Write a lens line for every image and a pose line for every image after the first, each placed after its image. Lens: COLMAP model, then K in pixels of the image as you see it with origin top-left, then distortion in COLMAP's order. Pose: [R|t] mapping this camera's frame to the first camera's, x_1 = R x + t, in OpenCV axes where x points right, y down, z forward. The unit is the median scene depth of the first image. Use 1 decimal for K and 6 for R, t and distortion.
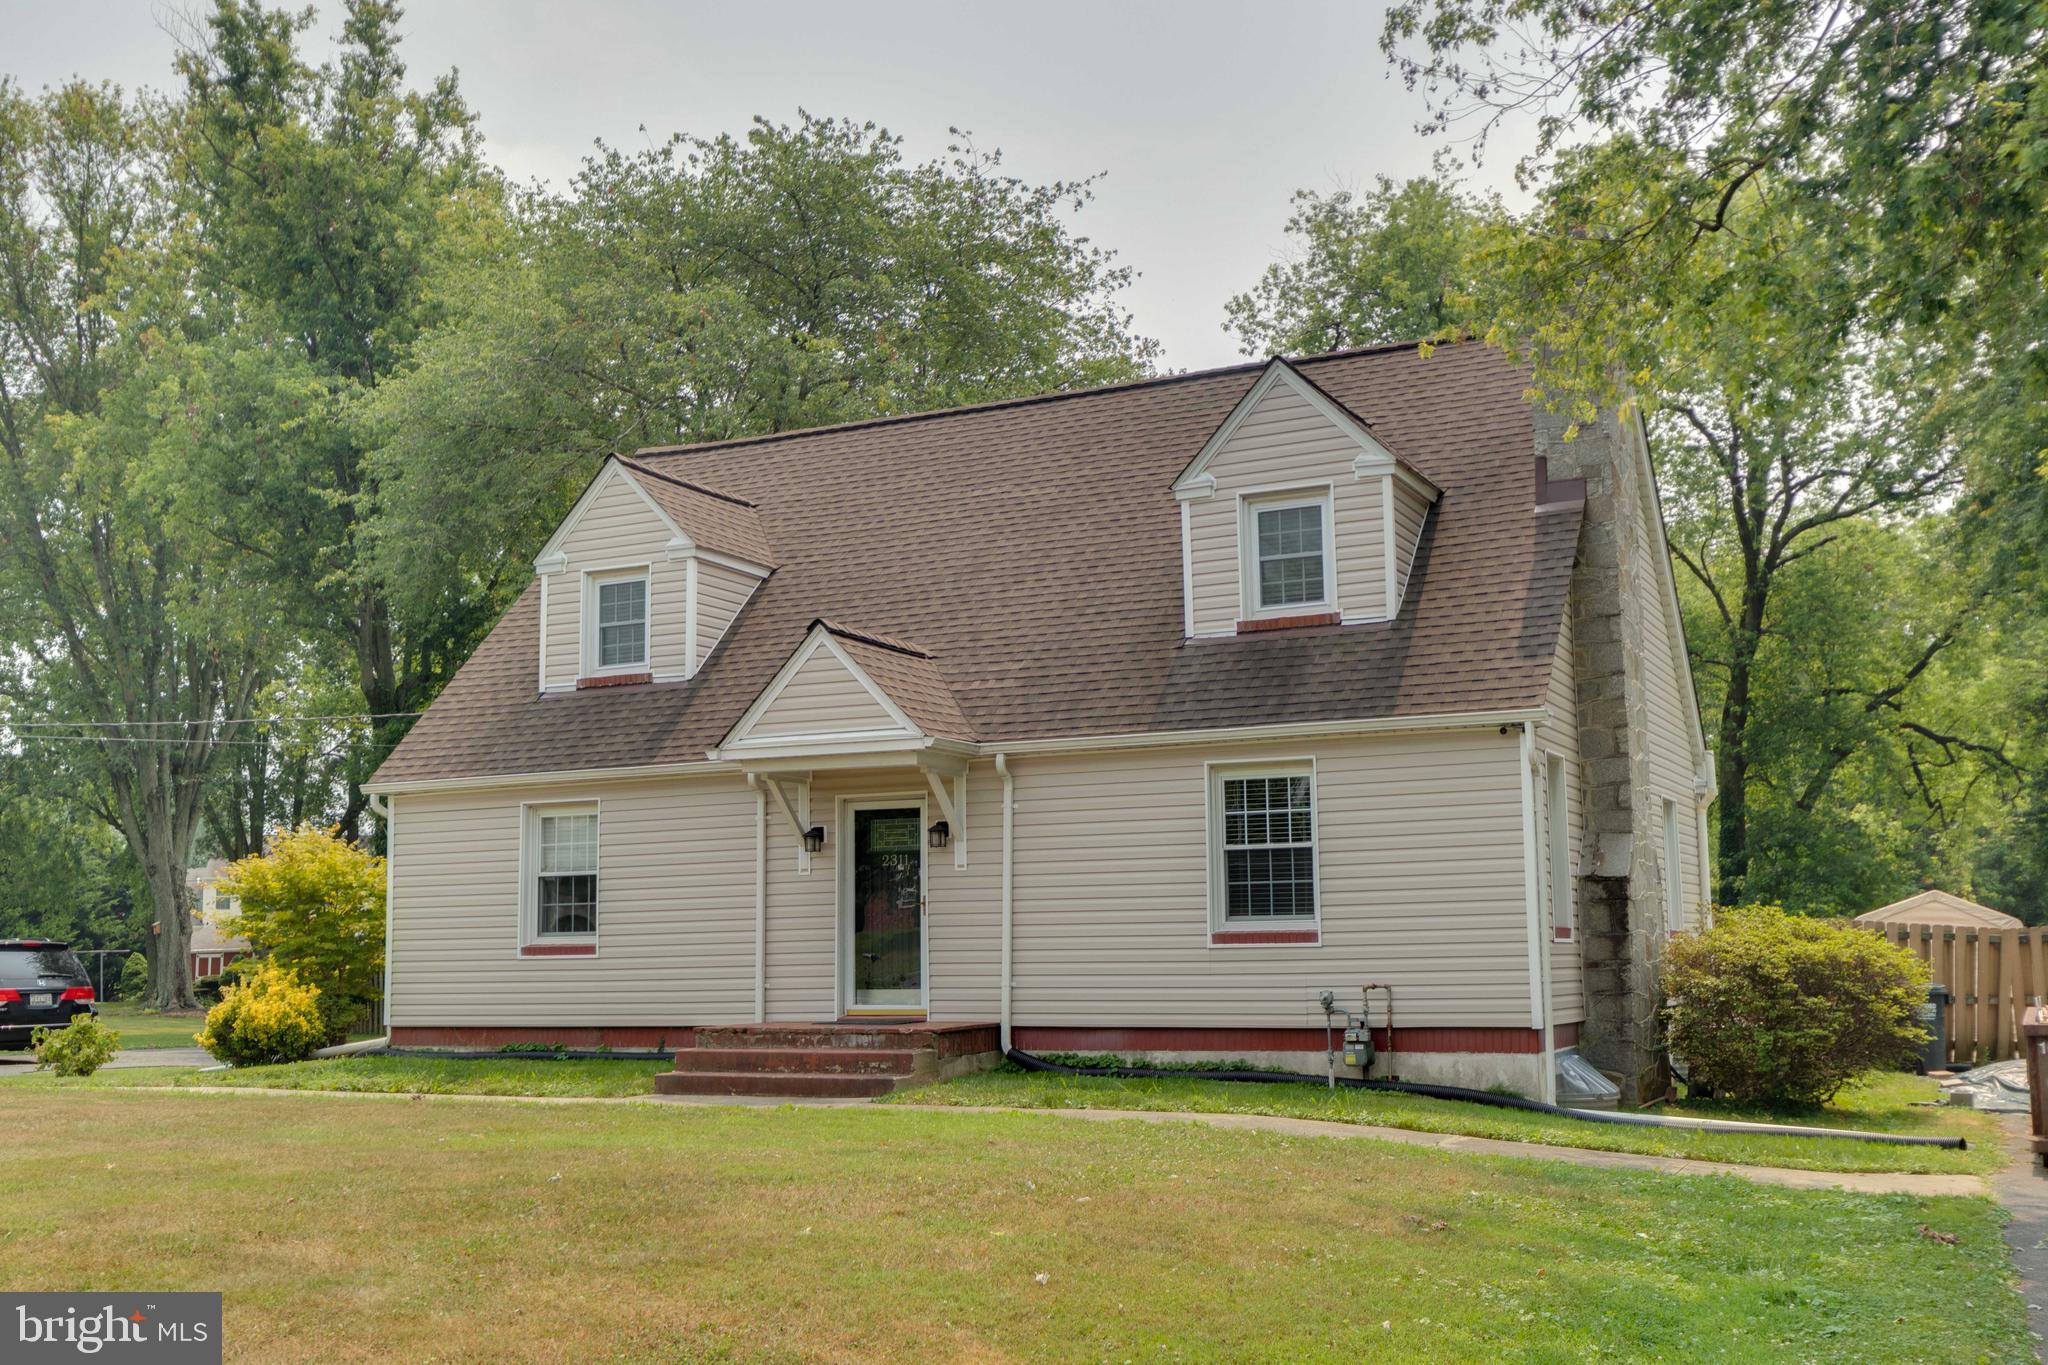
lens RADIAL K [[2015.2, 0, 1059.7], [0, 2015.2, 681.7], [0, 0, 1]] dist [0.002318, 0.006586]
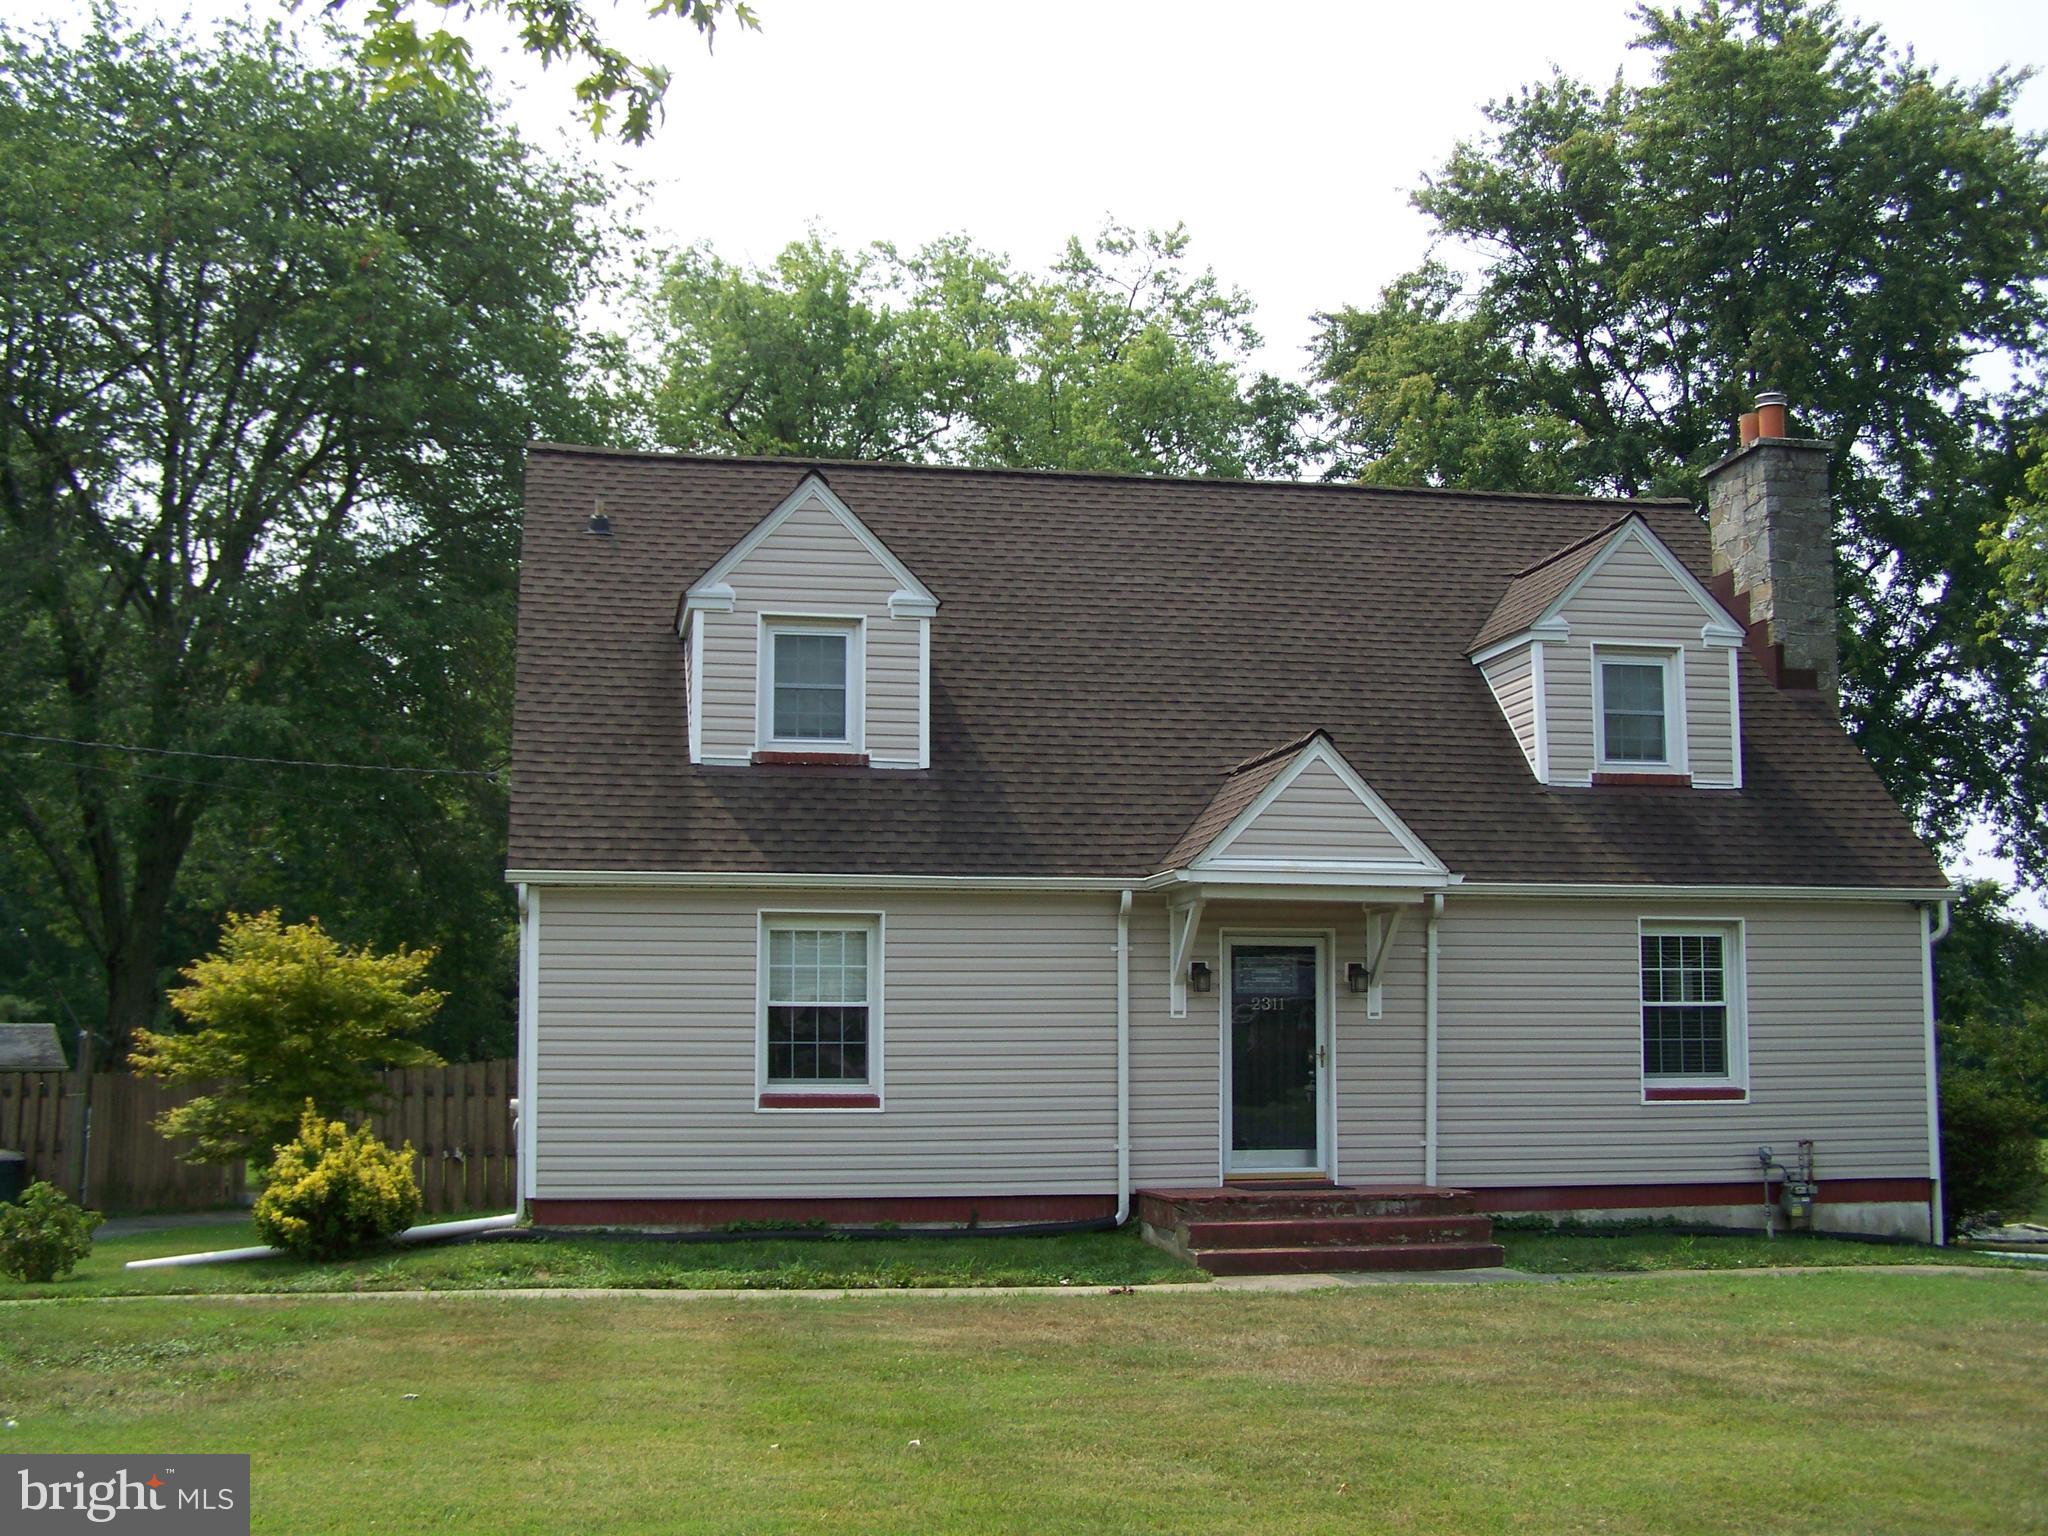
lens RADIAL K [[2315.7, 0, 1013.4], [0, 2315.7, 771.6], [0, 0, 1]] dist [-0.190526, 0.373067]
pose [[0.807767, 0.090230, 0.582555, -0.804276], [-0.088939, 0.995558, -0.030877, 0.029651], [-0.582754, -0.026870, 0.812204, 0.259916]]
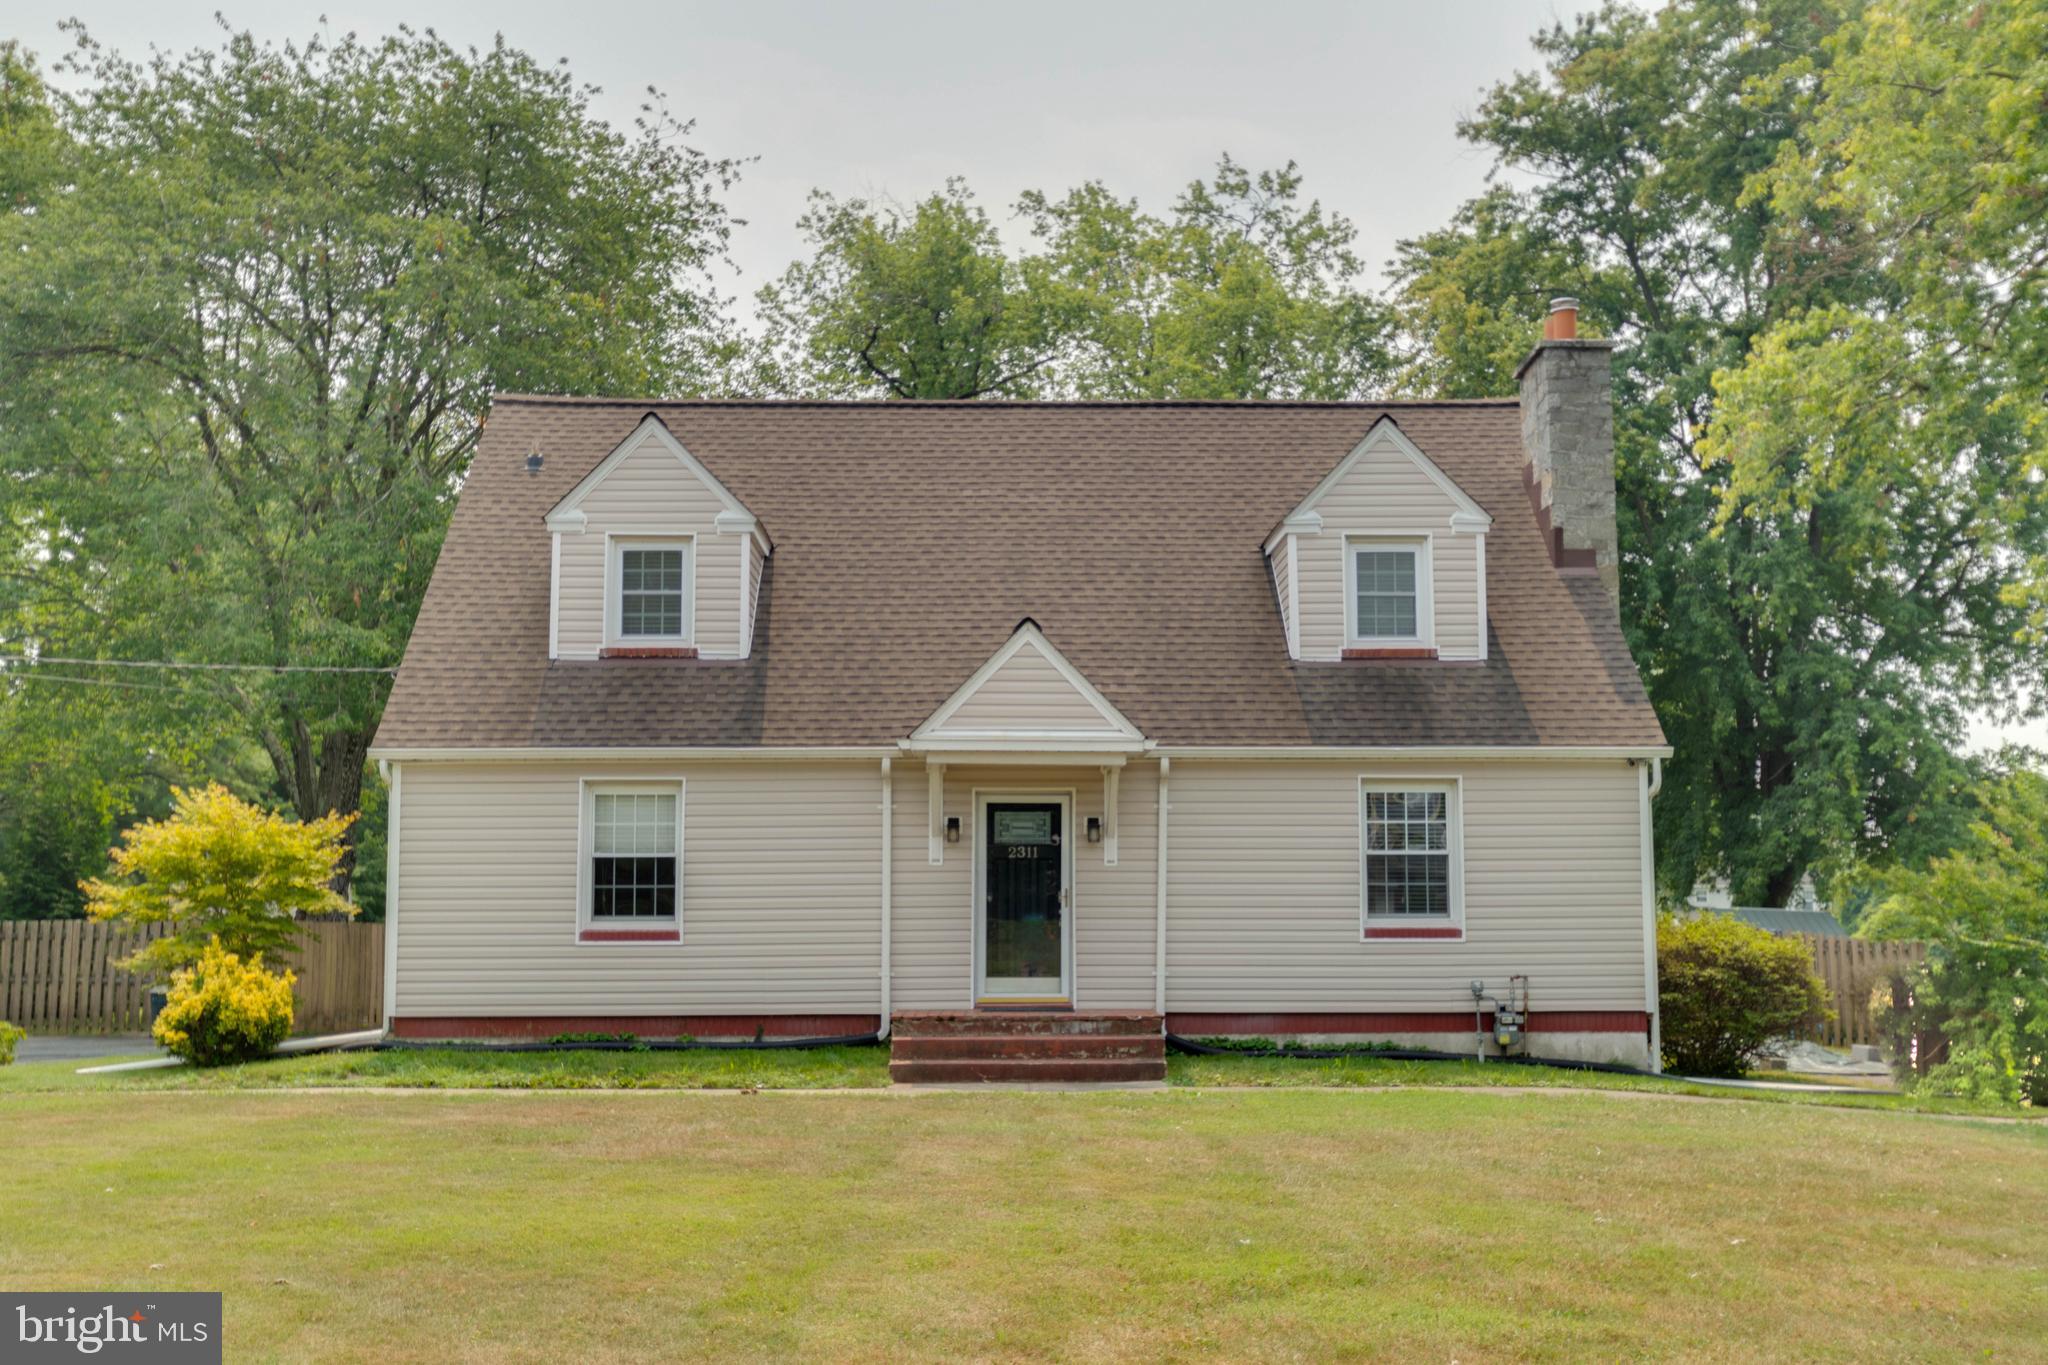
lens RADIAL K [[2033.4, 0, 1026.4], [0, 2033.4, 682.5], [0, 0, 1]] dist [-0.001105, 0.018988]
pose [[0.894256, 0.065531, 0.442733, -0.572758], [-0.070035, 0.997525, -0.006187, 0.008128], [-0.442043, -0.025474, 0.896632, 0.069859]]
